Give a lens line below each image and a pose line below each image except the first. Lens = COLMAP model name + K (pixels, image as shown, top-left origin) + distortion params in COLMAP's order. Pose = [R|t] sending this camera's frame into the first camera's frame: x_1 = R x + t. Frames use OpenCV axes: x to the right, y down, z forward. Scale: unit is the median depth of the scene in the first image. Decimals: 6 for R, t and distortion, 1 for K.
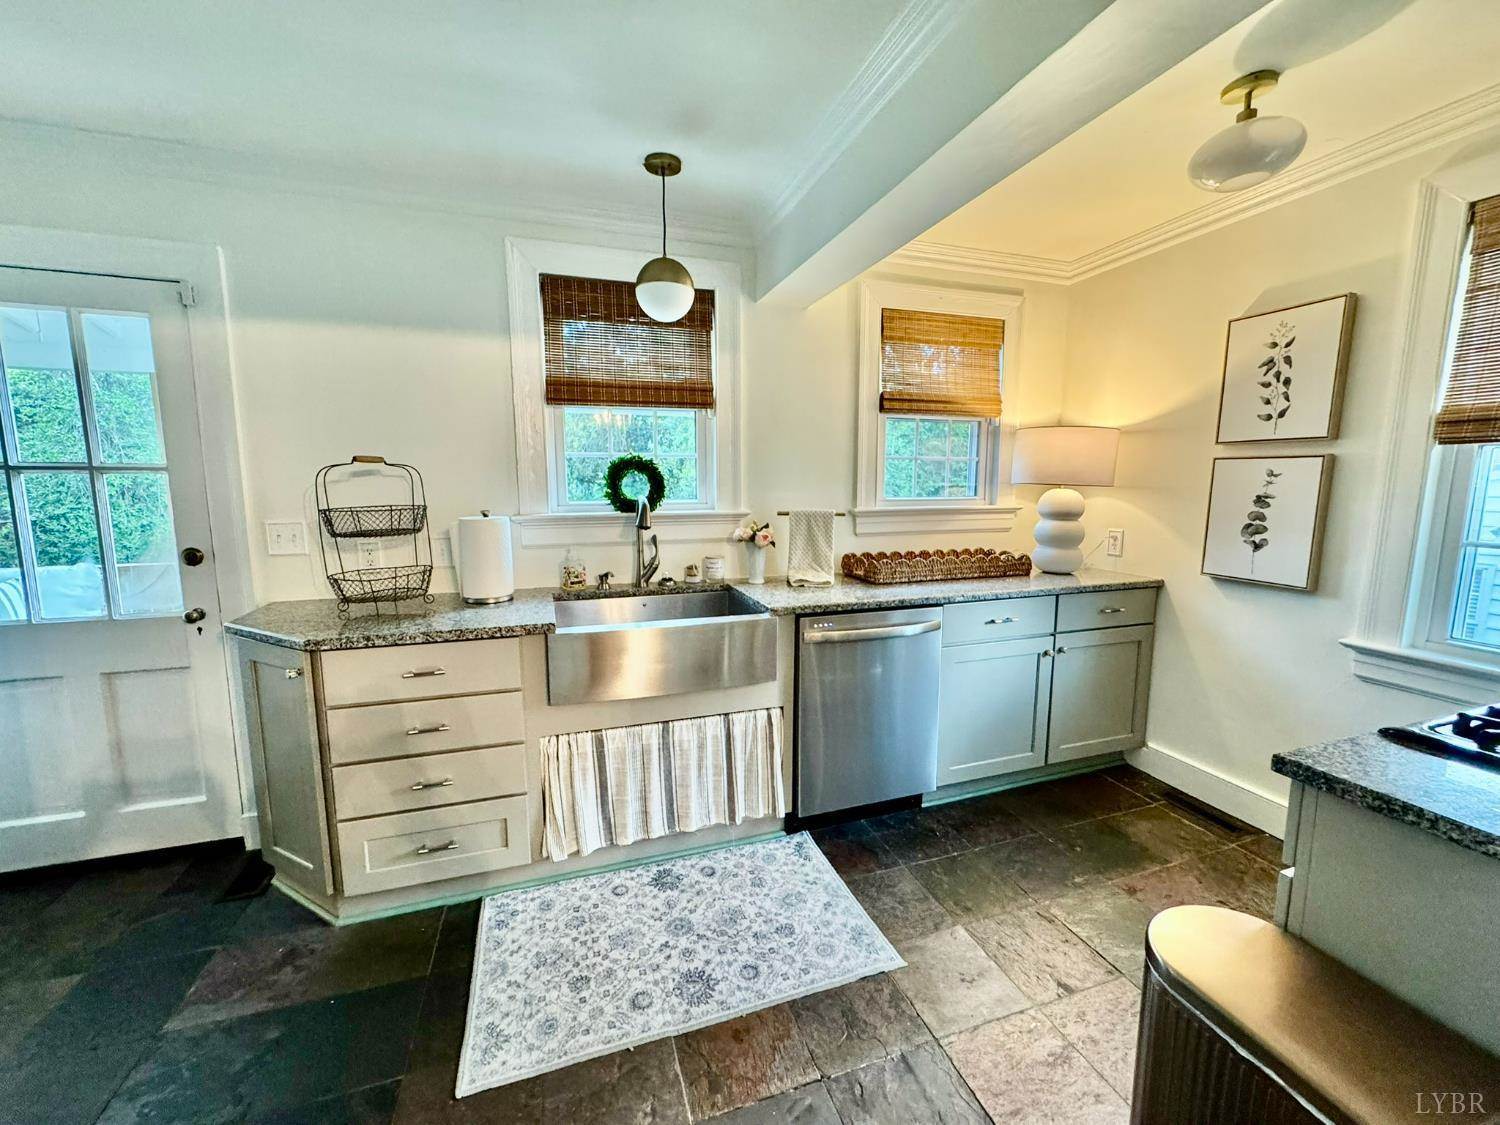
lens RADIAL K [[603.3, 0, 750.4], [0, 603.3, 566.0], [0, 0, 1]] dist [0.001139, 0.000135]
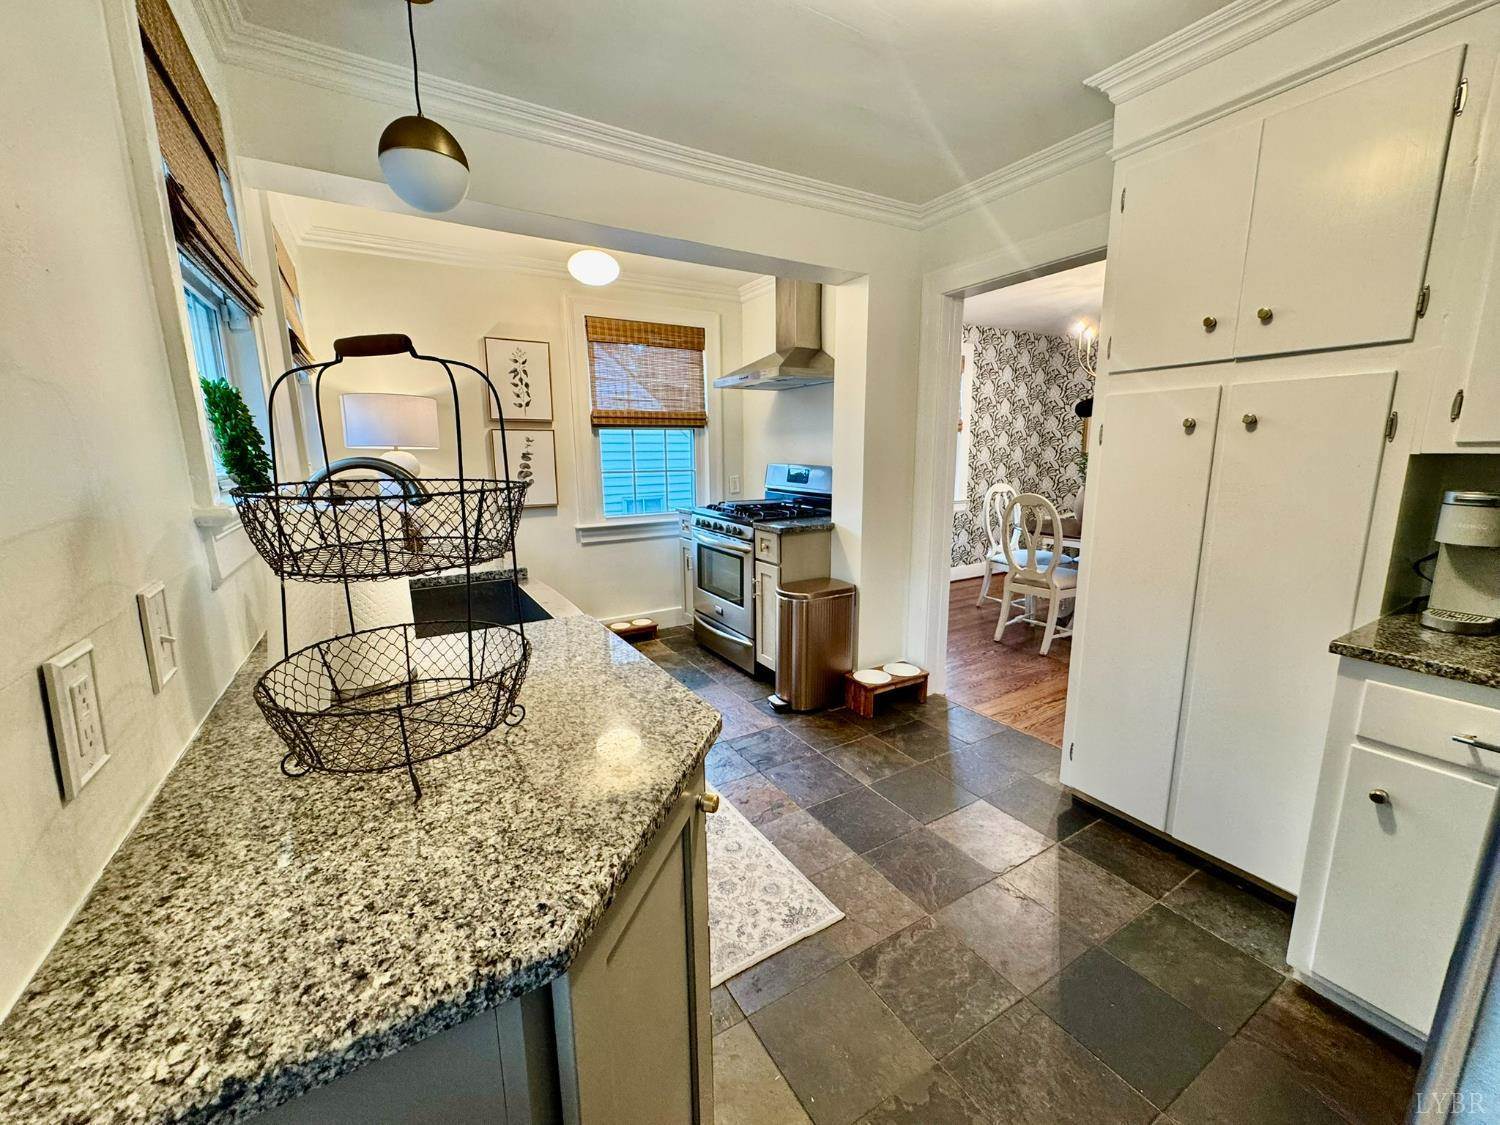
lens RADIAL K [[603.3, 0, 751.0], [0, 603.3, 554.8], [0, 0, 1]] dist [0.001139, 0.000135]
pose [[-0.211114, -0.178176, 0.961085, -0.940042], [0.141526, 0.967313, 0.210418, -0.111840], [-0.967161, 0.180441, -0.178997, 0.774936]]
